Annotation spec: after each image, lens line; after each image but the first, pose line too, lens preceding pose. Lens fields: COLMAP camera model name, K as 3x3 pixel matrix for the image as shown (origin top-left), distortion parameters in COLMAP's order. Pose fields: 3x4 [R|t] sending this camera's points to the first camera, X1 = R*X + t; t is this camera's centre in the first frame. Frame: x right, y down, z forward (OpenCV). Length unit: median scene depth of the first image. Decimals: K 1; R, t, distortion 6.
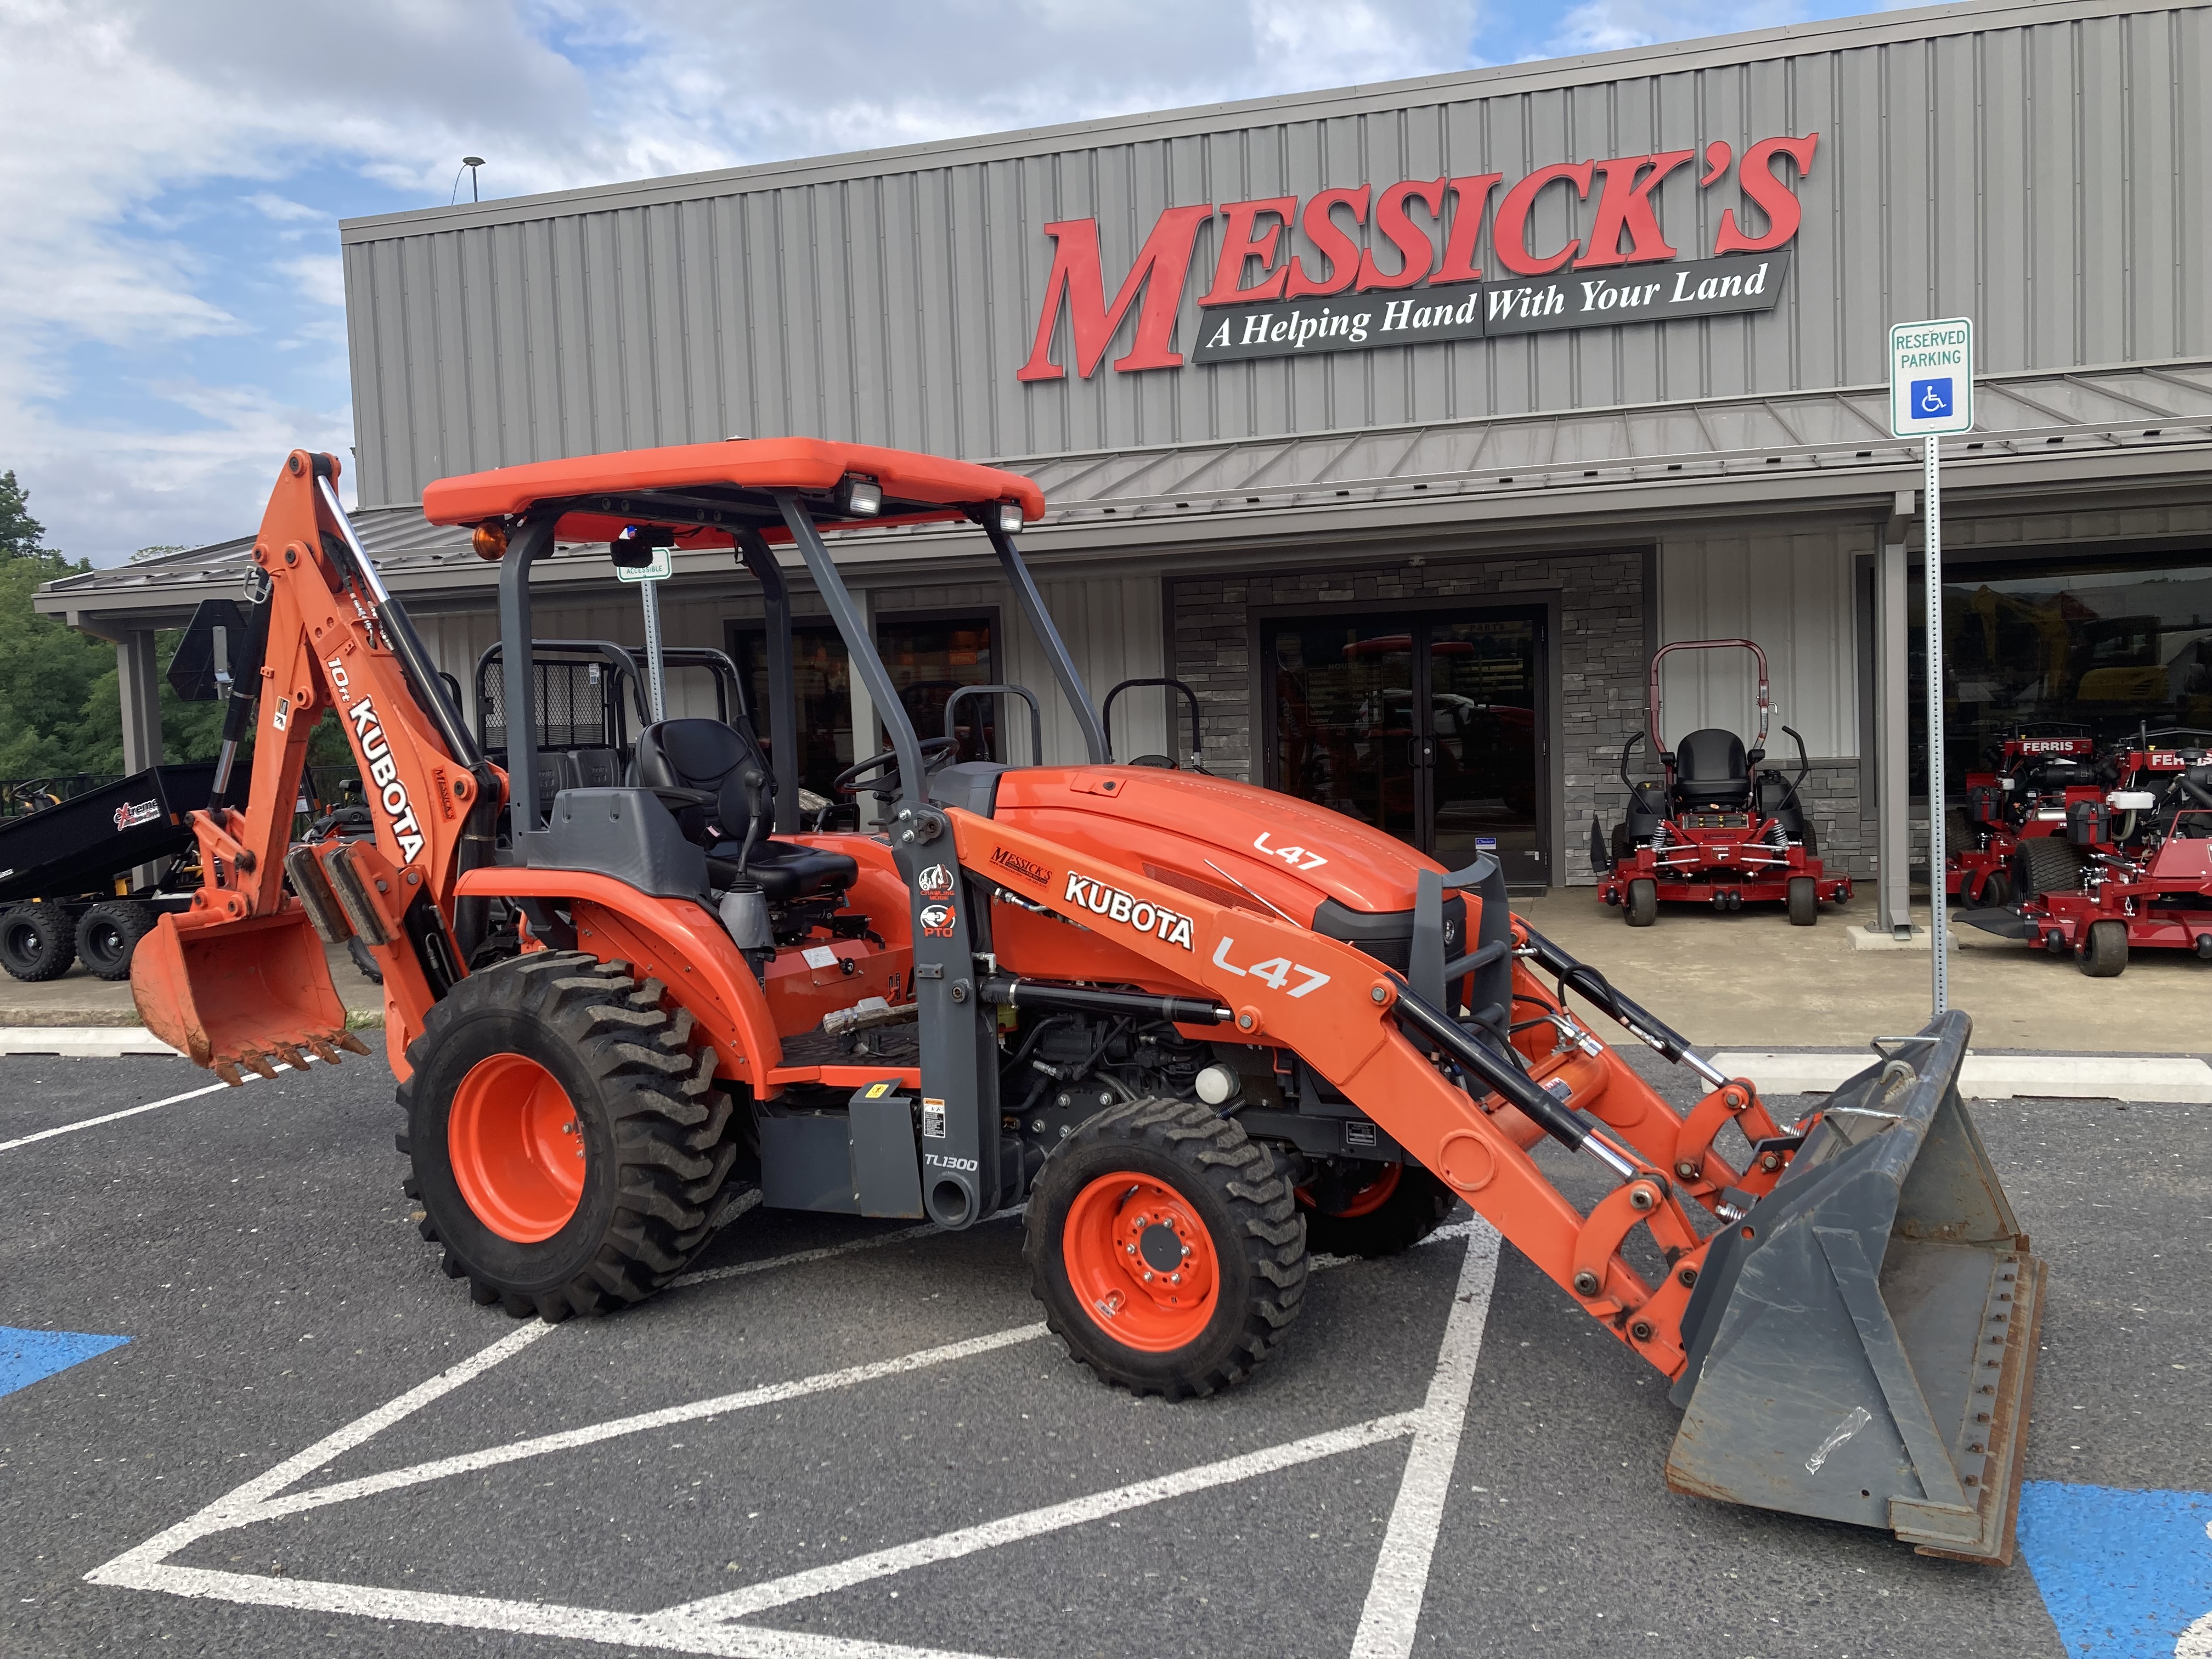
lens RADIAL K [[1782.4, 0, 1091.3], [0, 1782.4, 825.3], [0, 0, 1]] dist [0.047469, -0.056797]
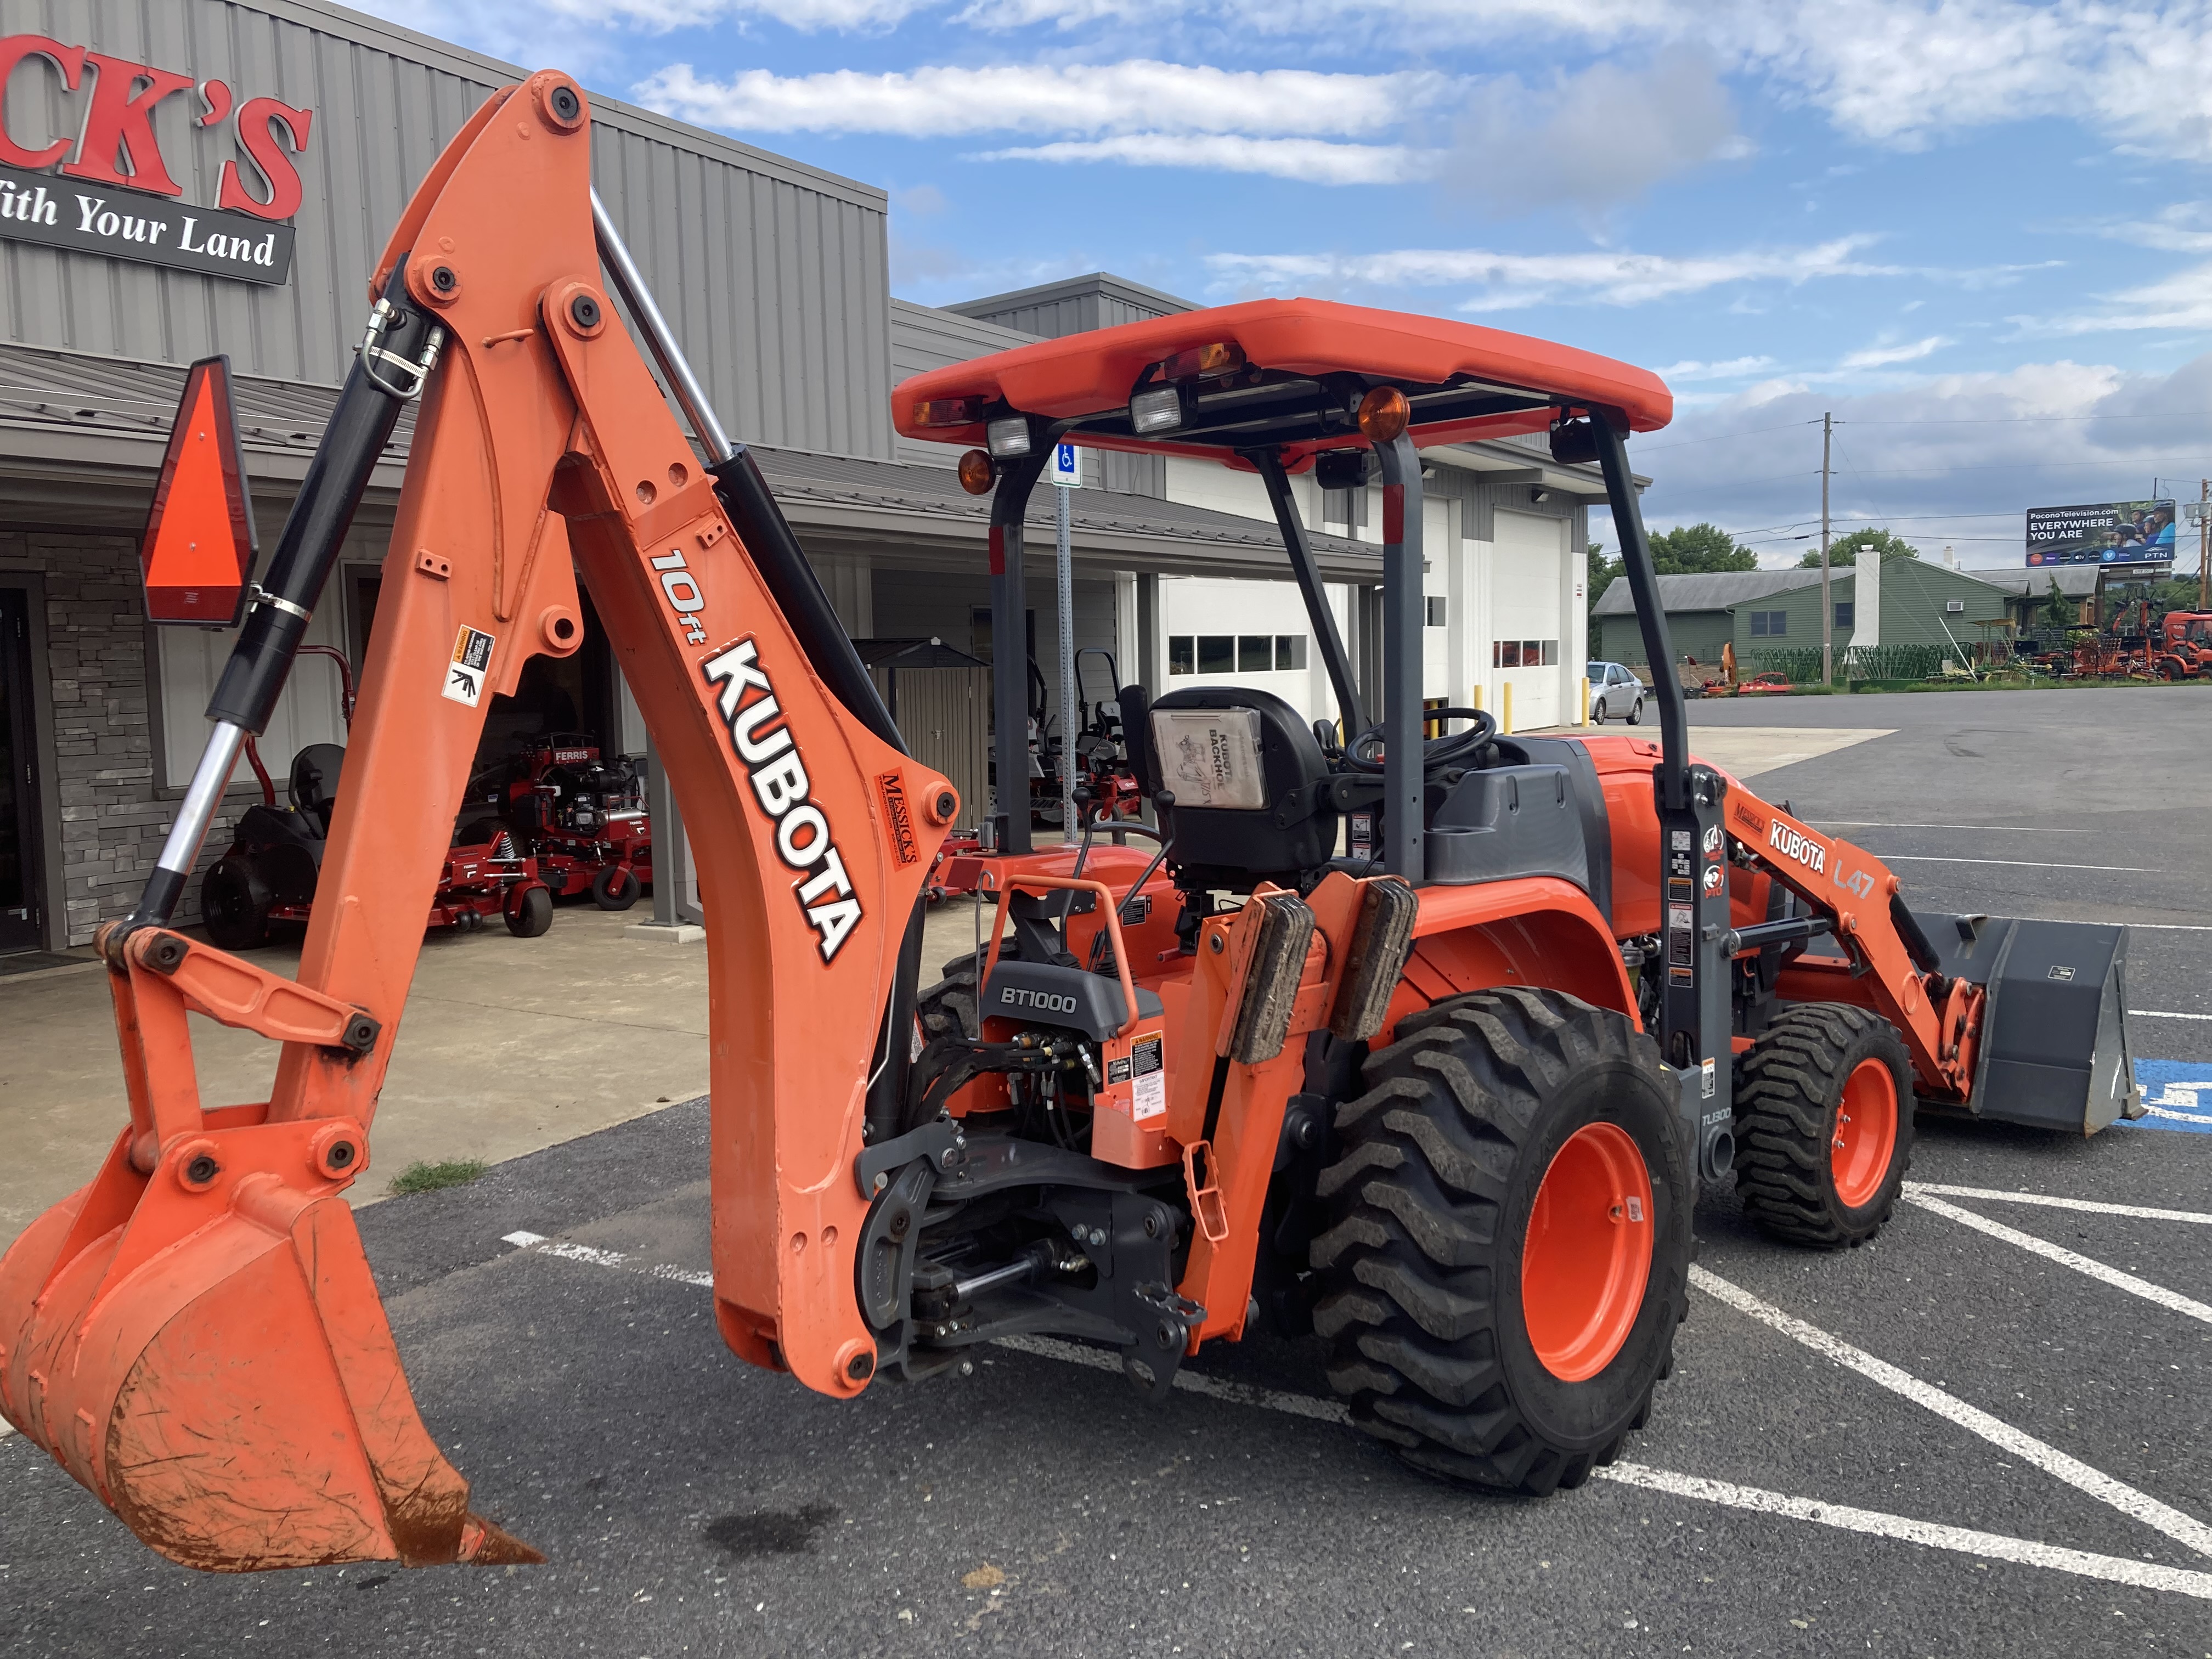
lens RADIAL K [[1782.4, 0, 1097.5], [0, 1782.4, 828.4], [0, 0, 1]] dist [0.047469, -0.056797]
pose [[0.275971, -0.055763, 0.959547, -0.401694], [0.076076, 0.996451, 0.036027, -0.013665], [-0.958150, 0.063056, 0.279234, 0.363120]]
